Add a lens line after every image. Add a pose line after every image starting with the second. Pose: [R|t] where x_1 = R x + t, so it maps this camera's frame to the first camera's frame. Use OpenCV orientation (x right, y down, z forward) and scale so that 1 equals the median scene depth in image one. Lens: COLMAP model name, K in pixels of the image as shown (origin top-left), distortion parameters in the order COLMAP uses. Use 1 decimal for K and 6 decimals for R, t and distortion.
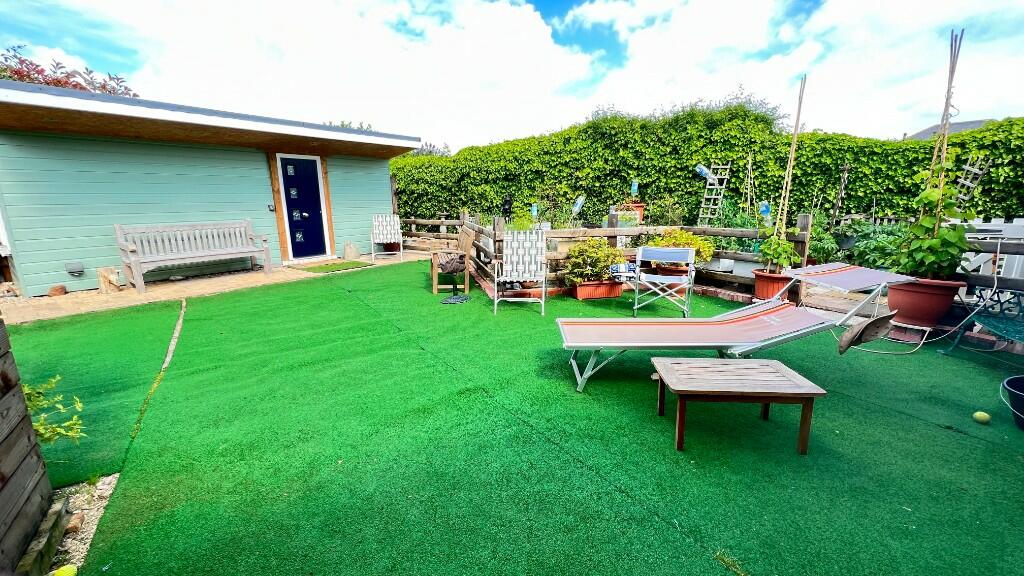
lens RADIAL K [[408.7, 0, 511.1], [0, 408.7, 289.6], [0, 0, 1]] dist [0.002366, 0.000074]
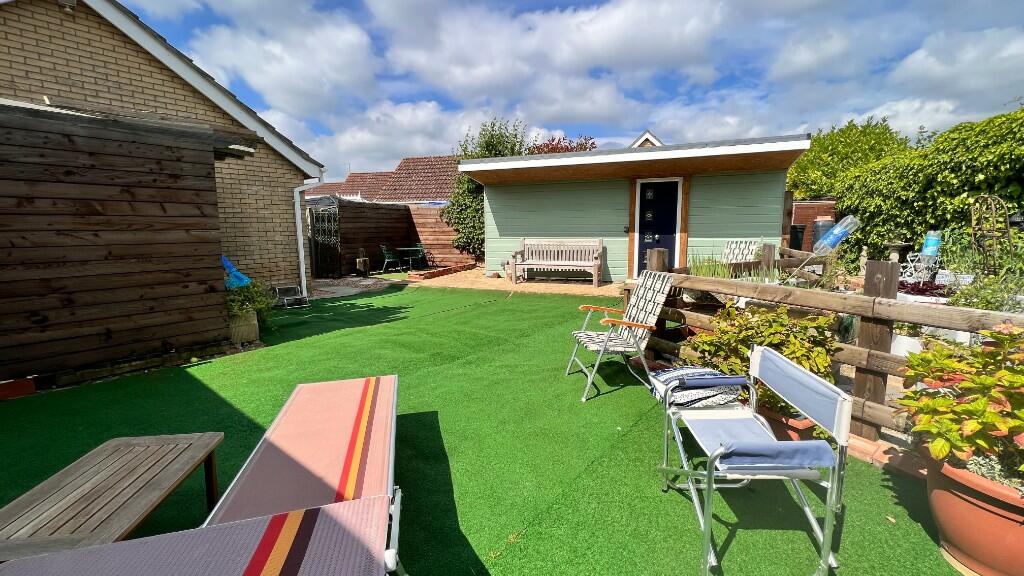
lens RADIAL K [[408.7, 0, 514.4], [0, 408.7, 287.2], [0, 0, 1]] dist [0.002366, 0.000074]
pose [[0.254799, 0.153371, -0.954754, 0.376359], [-0.202260, 0.973955, 0.102478, -0.094005], [0.945605, 0.166997, 0.279184, 0.399364]]
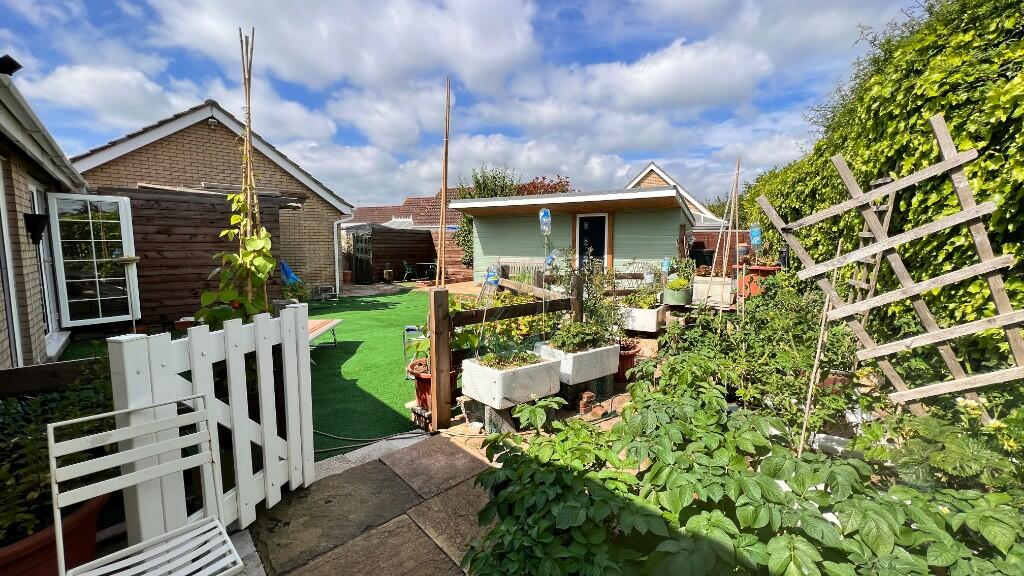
lens RADIAL K [[408.7, 0, 509.7], [0, 408.7, 286.0], [0, 0, 1]] dist [0.002366, 0.000074]
pose [[0.047976, 0.112283, -0.992517, 0.762478], [-0.214700, 0.971595, 0.099538, -0.166935], [0.975501, 0.208318, 0.070721, 0.658369]]
